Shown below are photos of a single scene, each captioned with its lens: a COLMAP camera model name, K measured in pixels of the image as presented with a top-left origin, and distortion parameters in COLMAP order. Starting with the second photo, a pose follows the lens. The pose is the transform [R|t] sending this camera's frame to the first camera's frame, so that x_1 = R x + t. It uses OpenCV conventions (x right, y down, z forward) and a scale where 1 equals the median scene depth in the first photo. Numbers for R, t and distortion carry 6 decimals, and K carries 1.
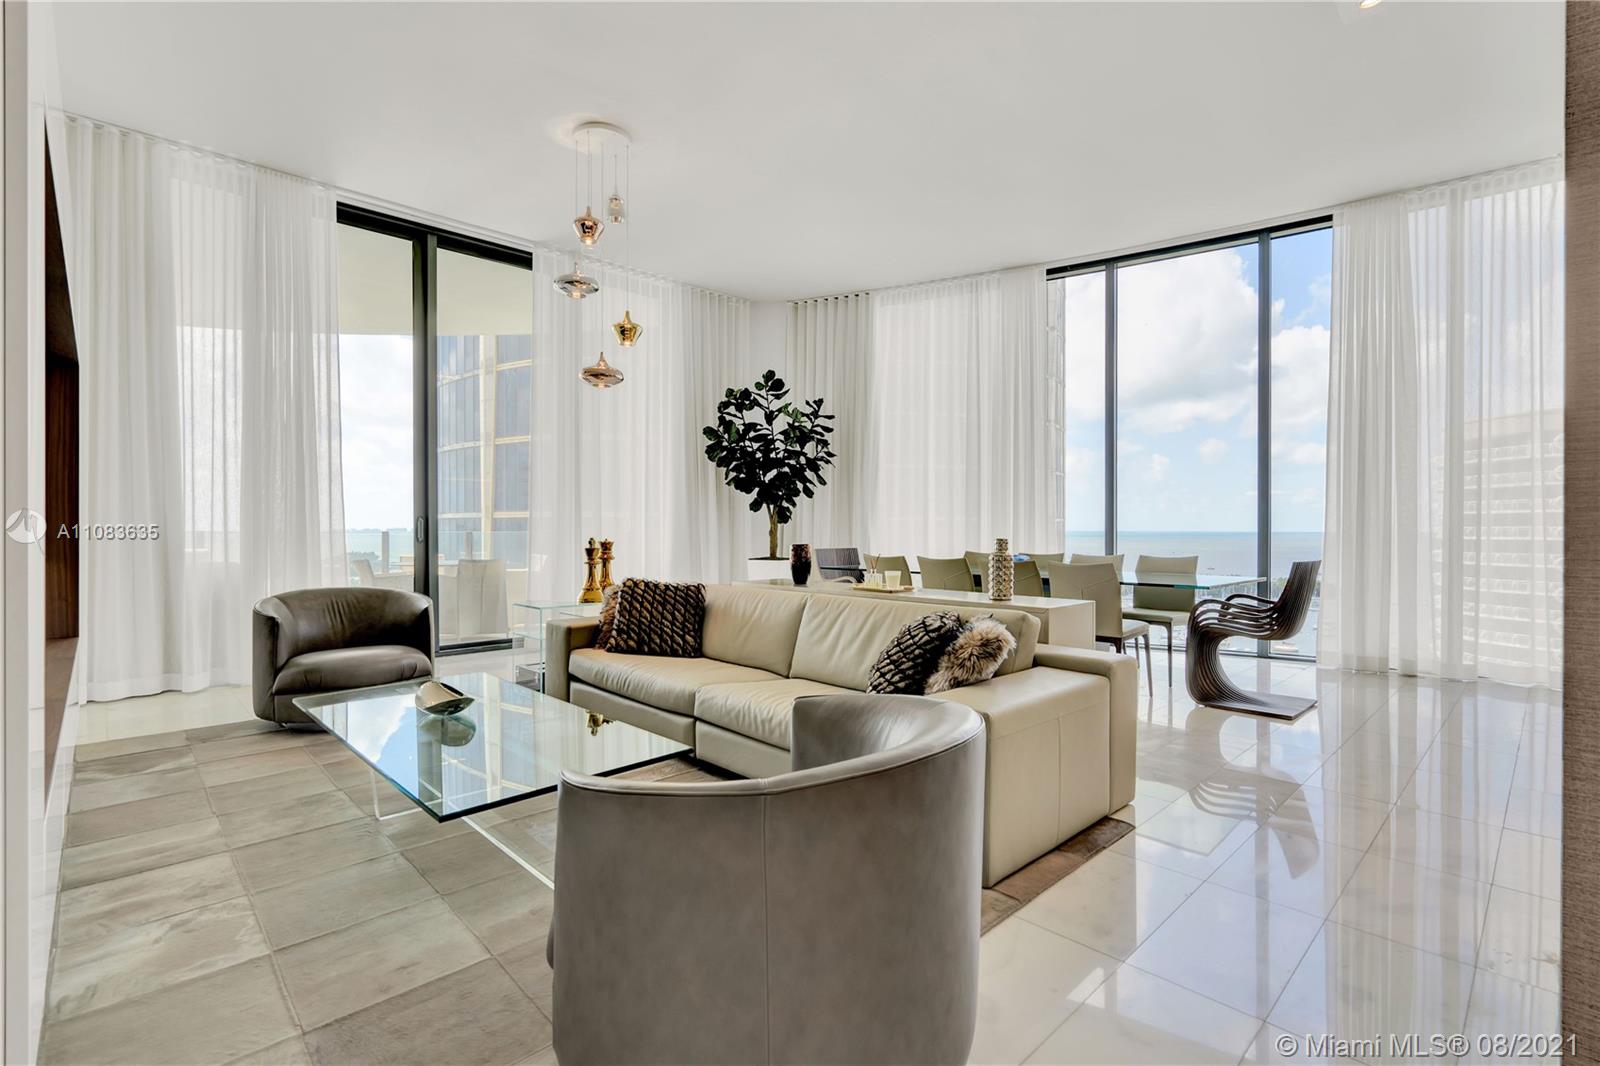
lens RADIAL K [[733.6, 0, 806.5], [0, 733.6, 525.7], [0, 0, 1]] dist [-0.005943, -0.000327]
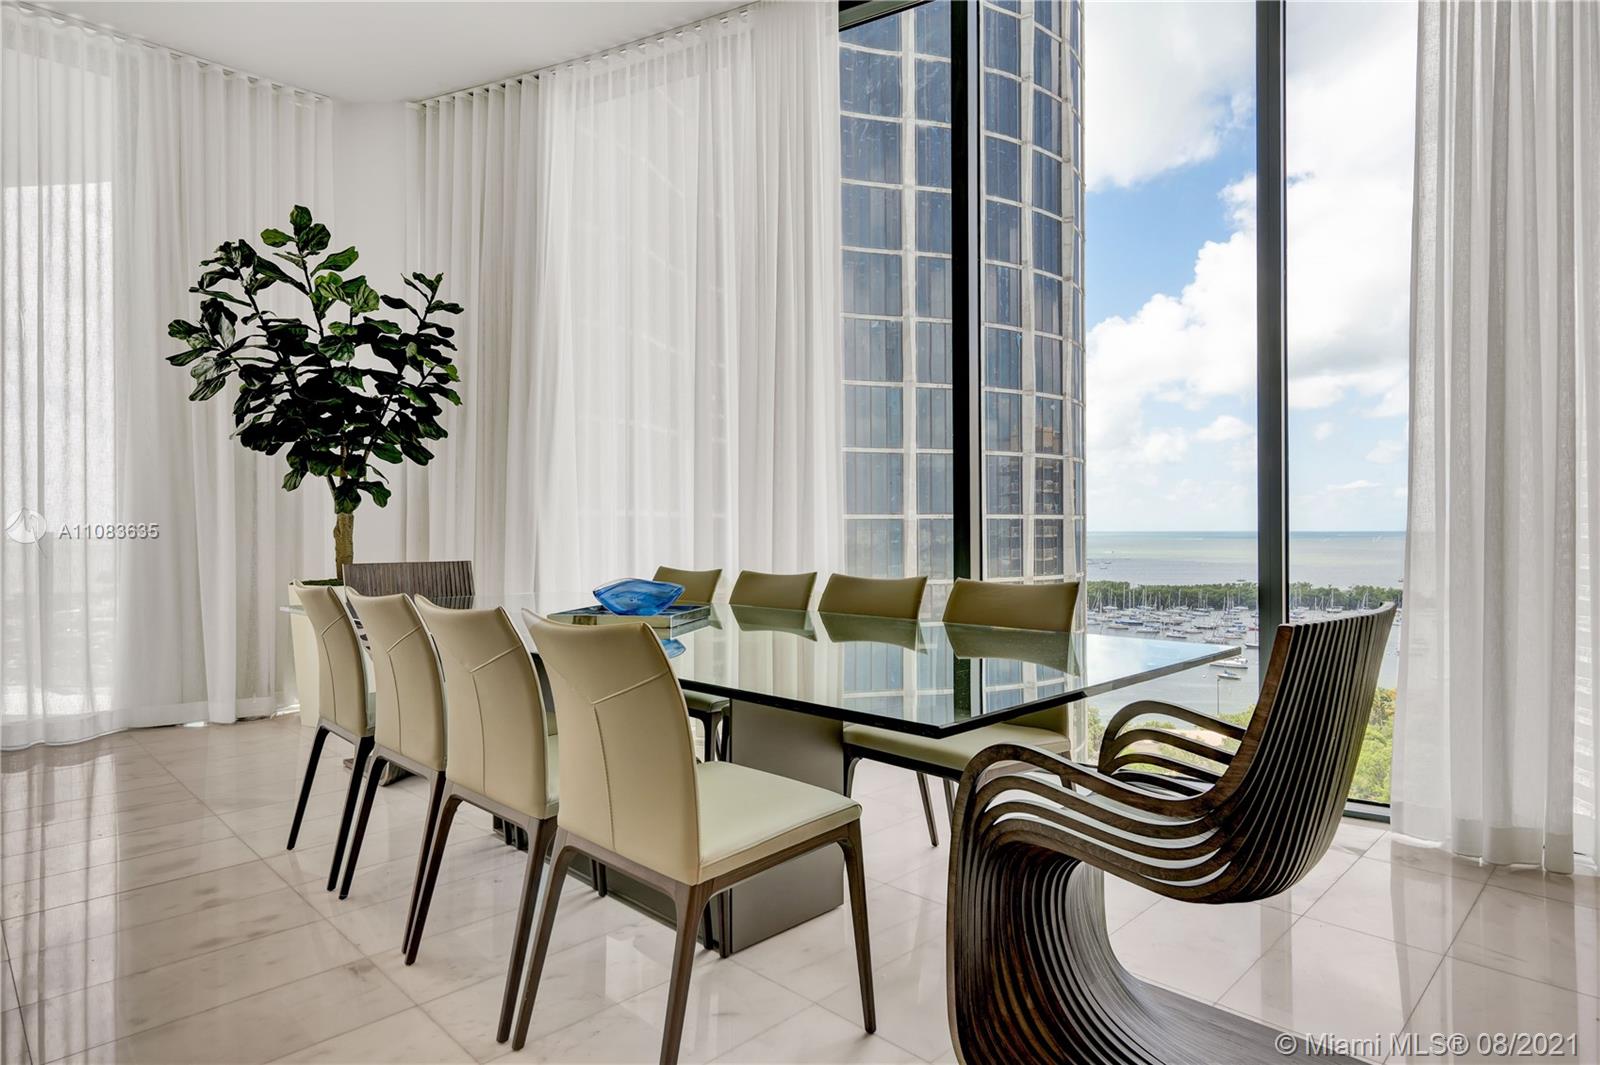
lens RADIAL K [[885.3, 0, 790.8], [0, 885.3, 523.4], [0, 0, 1]] dist [0.007399, -0.001277]
pose [[0.999972, -0.004085, 0.006245, 0.279132], [0.004113, 0.999981, -0.004577, 0.008290], [-0.006226, 0.004603, 0.999970, 0.391648]]
